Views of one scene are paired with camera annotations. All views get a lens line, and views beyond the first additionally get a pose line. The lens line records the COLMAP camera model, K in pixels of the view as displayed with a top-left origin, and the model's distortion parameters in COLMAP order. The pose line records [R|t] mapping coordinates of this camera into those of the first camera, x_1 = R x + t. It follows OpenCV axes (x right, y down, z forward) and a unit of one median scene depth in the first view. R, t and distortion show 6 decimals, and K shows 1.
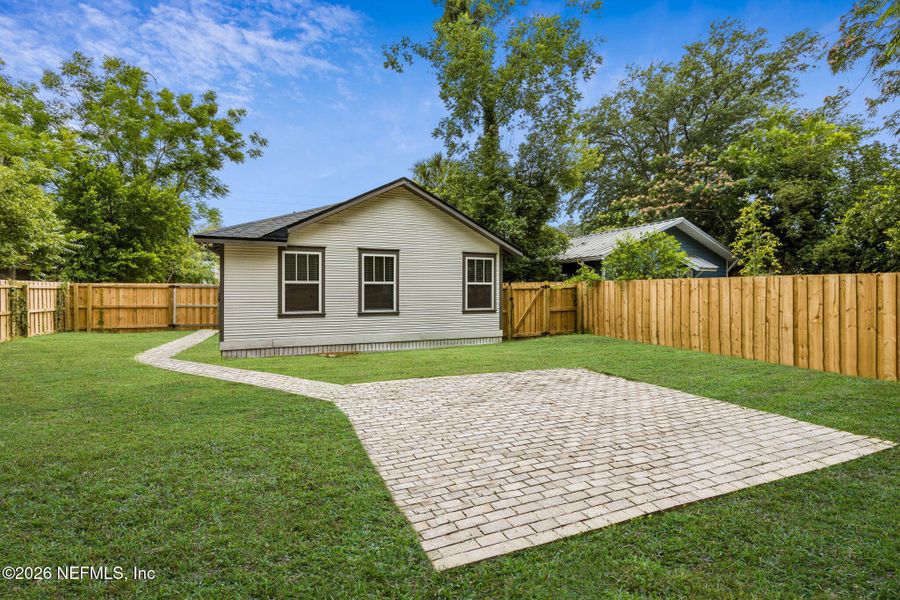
lens RADIAL K [[428.3, 0, 451.2], [0, 428.3, 296.2], [0, 0, 1]] dist [0.006495, -0.001051]
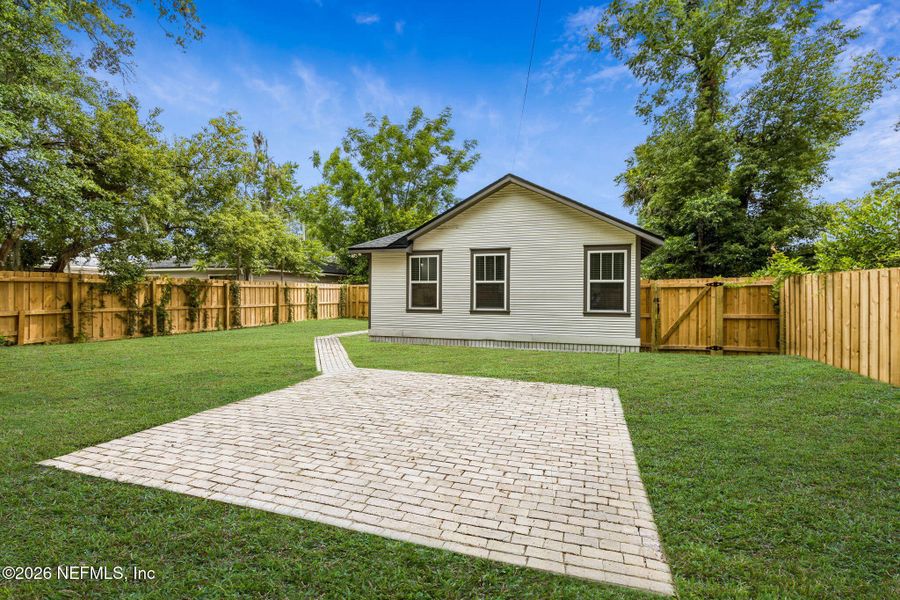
lens RADIAL K [[428.3, 0, 451.2], [0, 428.3, 296.2], [0, 0, 1]] dist [0.006495, -0.001051]
pose [[0.745322, 0.010514, -0.666621, 0.410807], [-0.008712, 0.999944, 0.006030, -0.002268], [0.666647, 0.001313, 0.745372, 0.167584]]
